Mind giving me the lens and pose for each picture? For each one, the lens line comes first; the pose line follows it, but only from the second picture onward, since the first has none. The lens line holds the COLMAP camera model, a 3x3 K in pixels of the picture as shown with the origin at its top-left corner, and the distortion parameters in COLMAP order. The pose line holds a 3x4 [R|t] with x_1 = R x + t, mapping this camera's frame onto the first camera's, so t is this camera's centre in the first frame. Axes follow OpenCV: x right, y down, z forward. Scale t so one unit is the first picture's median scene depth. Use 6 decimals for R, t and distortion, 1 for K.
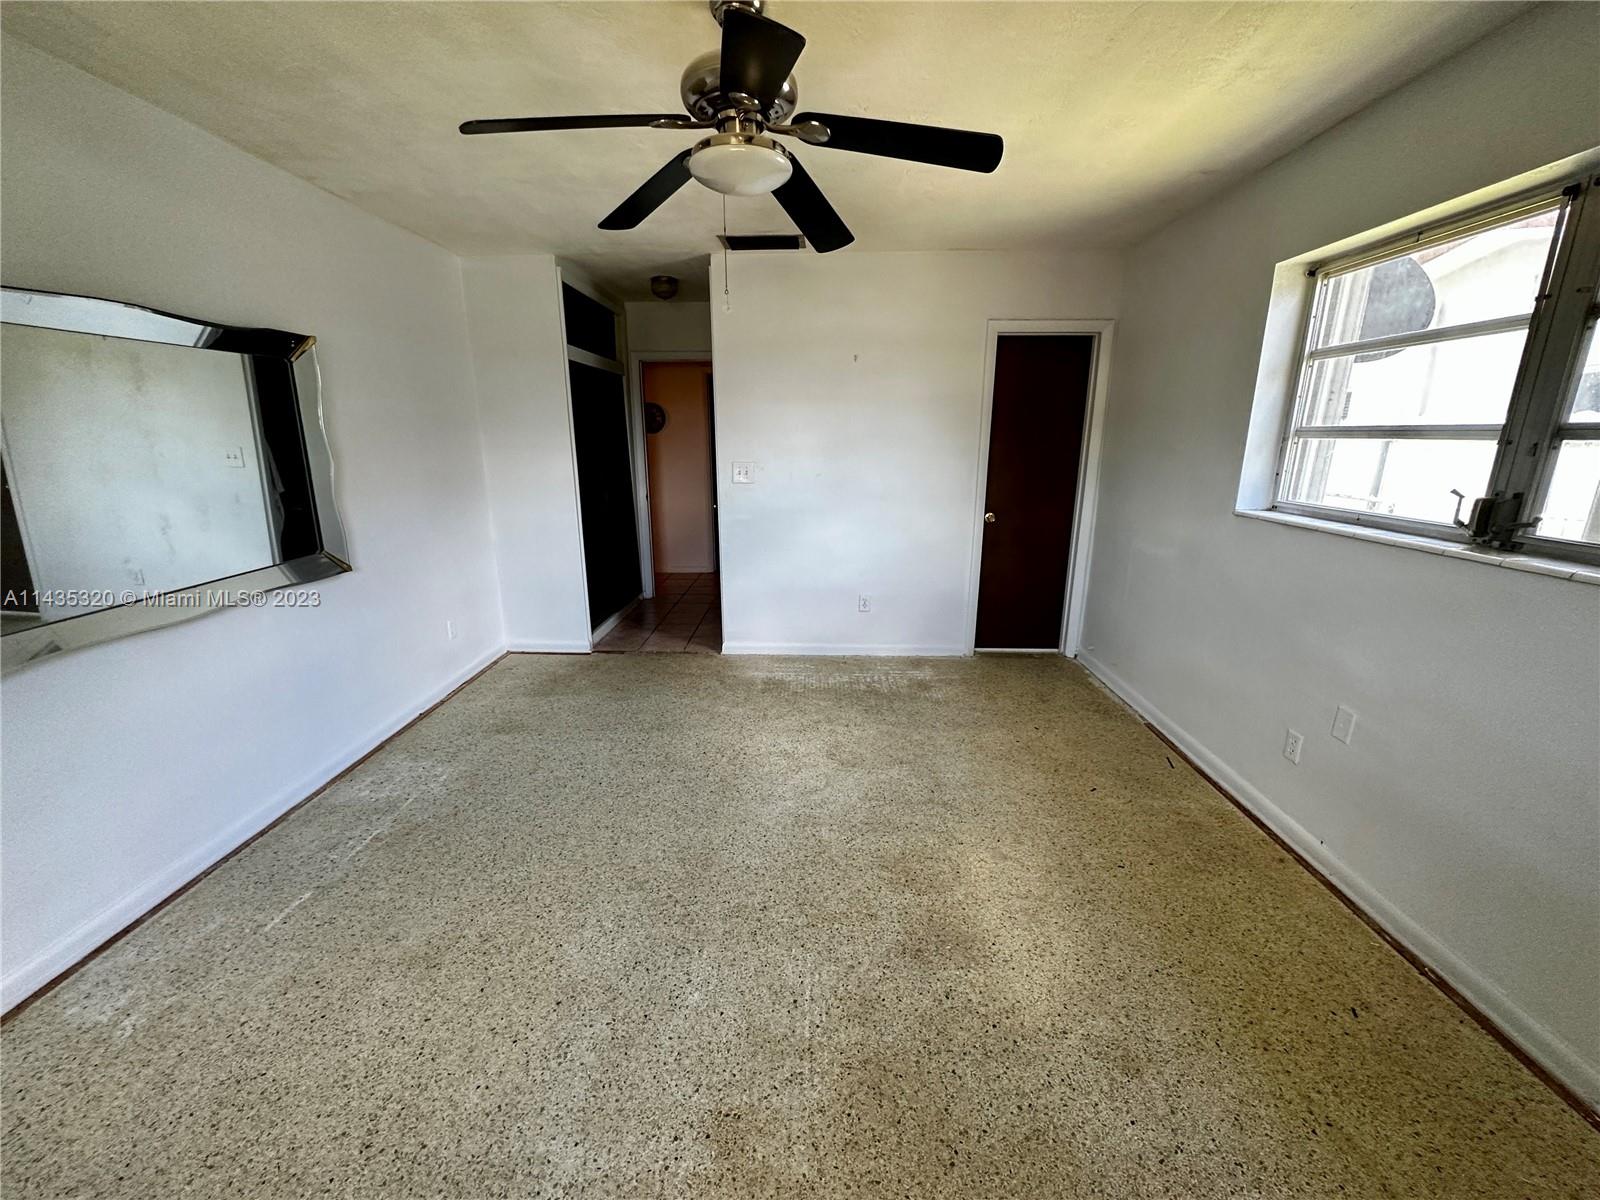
lens RADIAL K [[641.0, 0, 800.0], [0, 641.0, 596.5], [0, 0, 1]] dist [-0.002122, -0.000109]
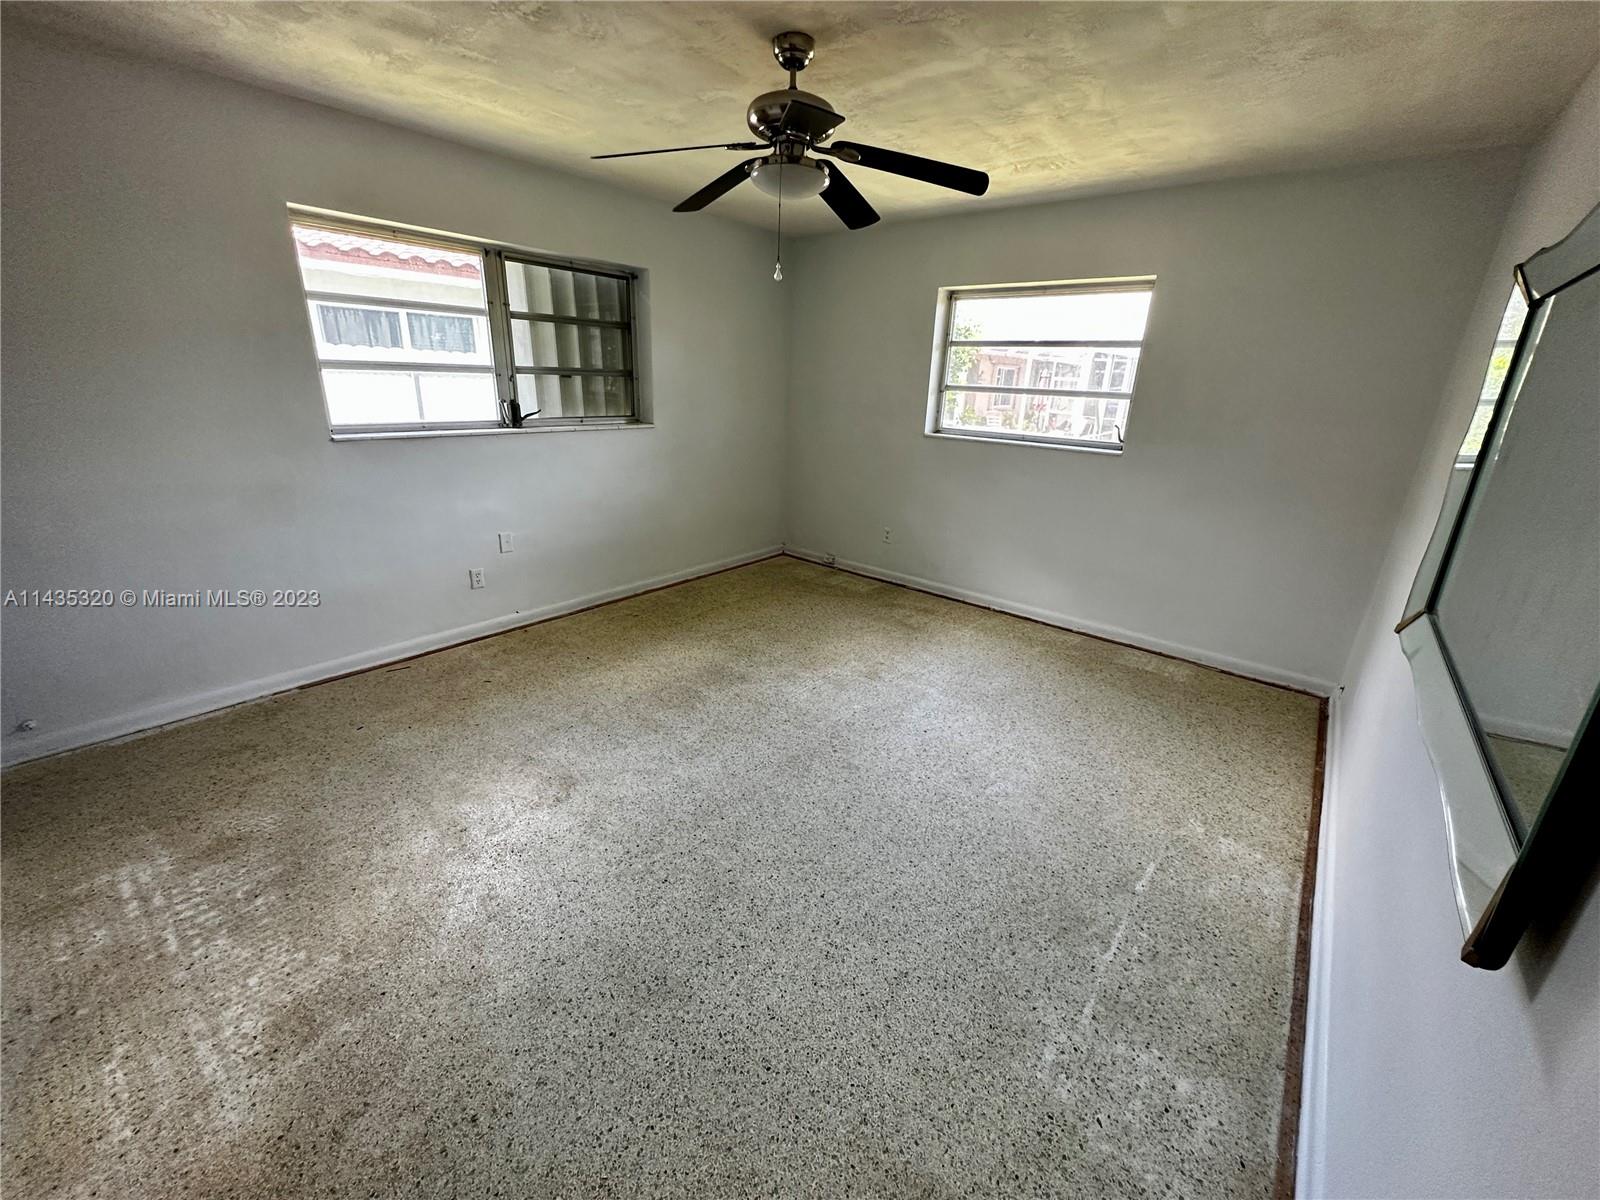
lens RADIAL K [[641.0, 0, 802.9], [0, 641.0, 598.5], [0, 0, 1]] dist [-0.002122, -0.000109]
pose [[-0.790879, -0.229672, 0.567240, -0.718615], [0.112698, 0.856391, 0.503878, -0.404952], [-0.601507, 0.462433, -0.651418, 1.530087]]
